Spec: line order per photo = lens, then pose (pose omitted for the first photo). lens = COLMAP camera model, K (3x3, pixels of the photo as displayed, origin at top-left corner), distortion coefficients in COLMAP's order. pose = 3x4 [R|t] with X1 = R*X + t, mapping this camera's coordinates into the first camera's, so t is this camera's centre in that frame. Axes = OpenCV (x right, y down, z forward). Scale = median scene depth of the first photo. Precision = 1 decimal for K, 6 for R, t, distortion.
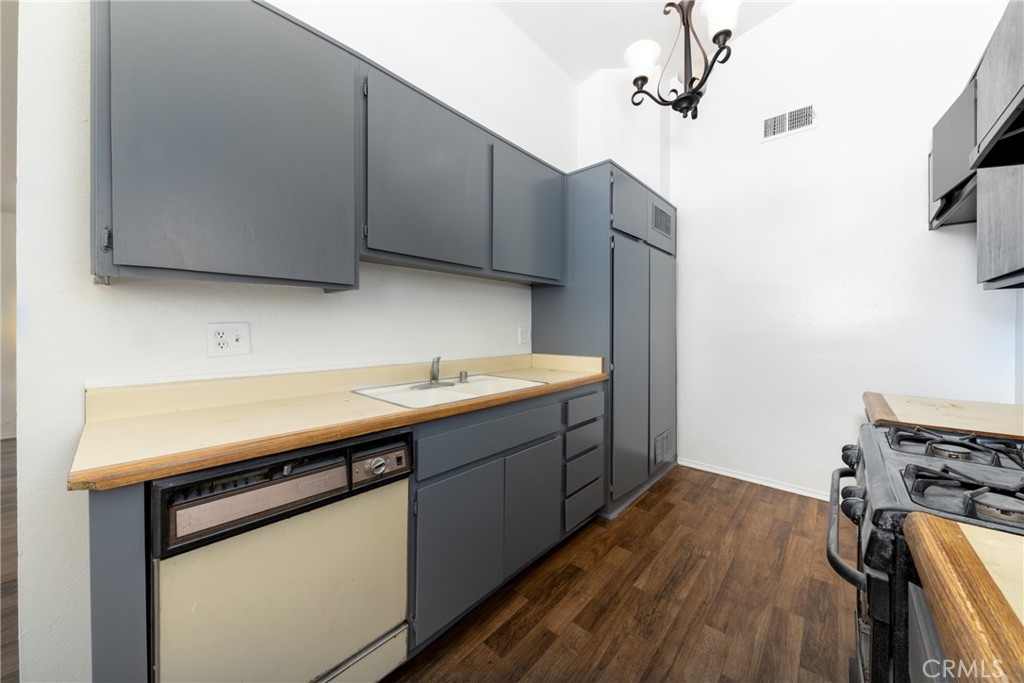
lens RADIAL K [[357.9, 0, 522.1], [0, 357.9, 330.4], [0, 0, 1]] dist [0.001642, -0.000500]
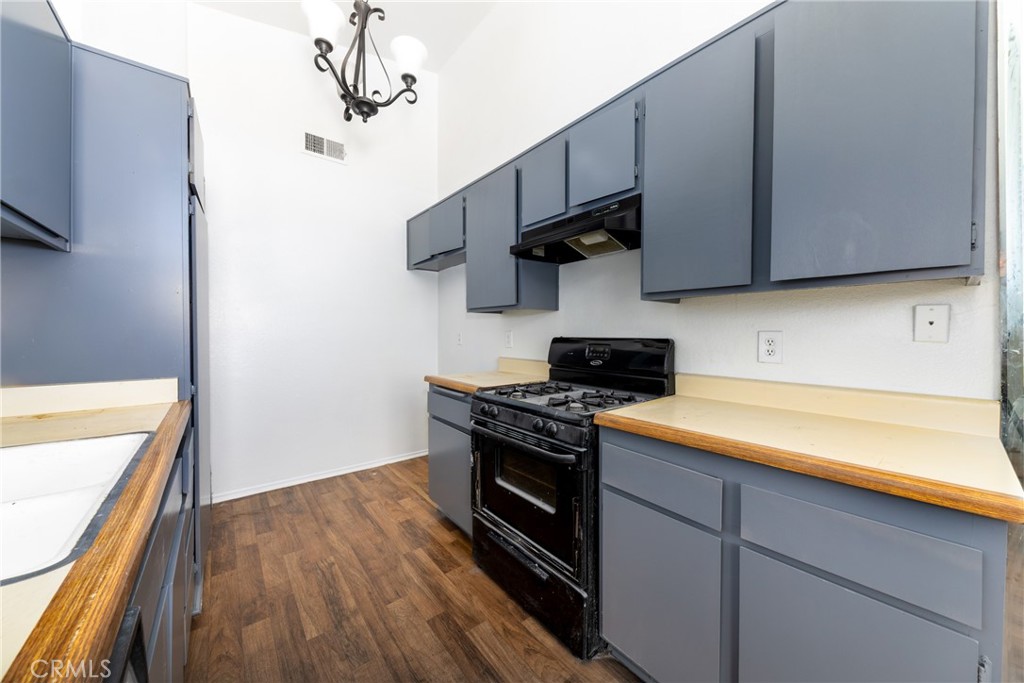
lens RADIAL K [[357.9, 0, 514.0], [0, 357.9, 338.0], [0, 0, 1]] dist [0.001642, -0.000500]
pose [[0.162196, -0.014495, 0.986652, -0.392608], [0.004147, 0.999893, 0.014008, -0.003219], [-0.986750, 0.001819, 0.162238, 0.356520]]
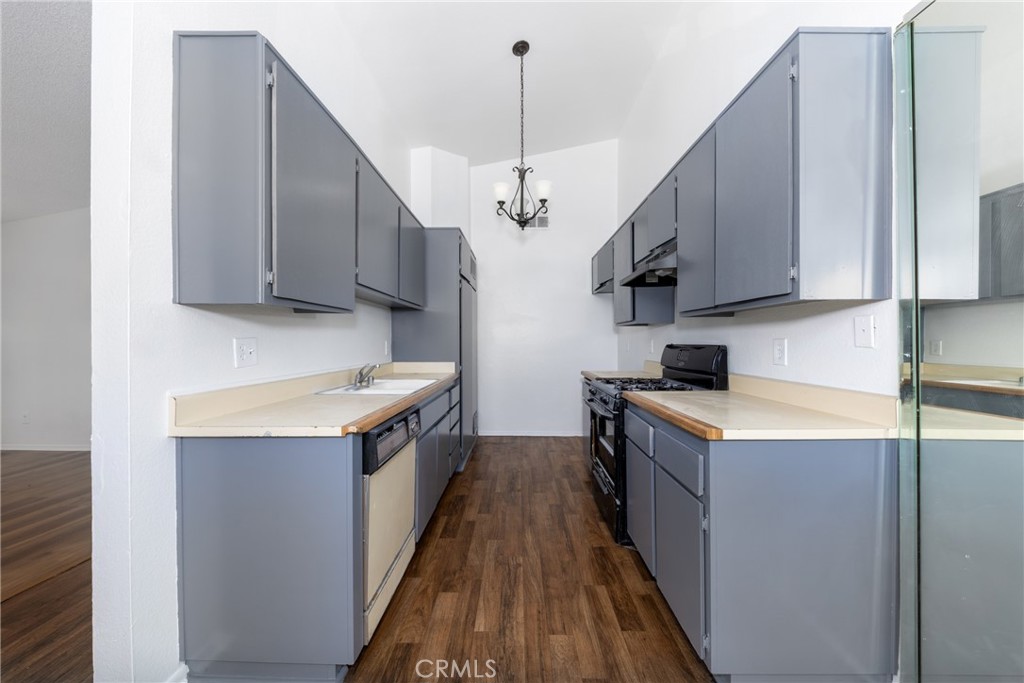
lens RADIAL K [[357.9, 0, 524.4], [0, 357.9, 342.5], [0, 0, 1]] dist [0.001642, -0.000500]
pose [[0.739821, -0.004180, 0.672790, -0.676926], [0.006891, 0.999975, -0.001364, 0.001038], [-0.672768, 0.005646, 0.739832, -0.333703]]
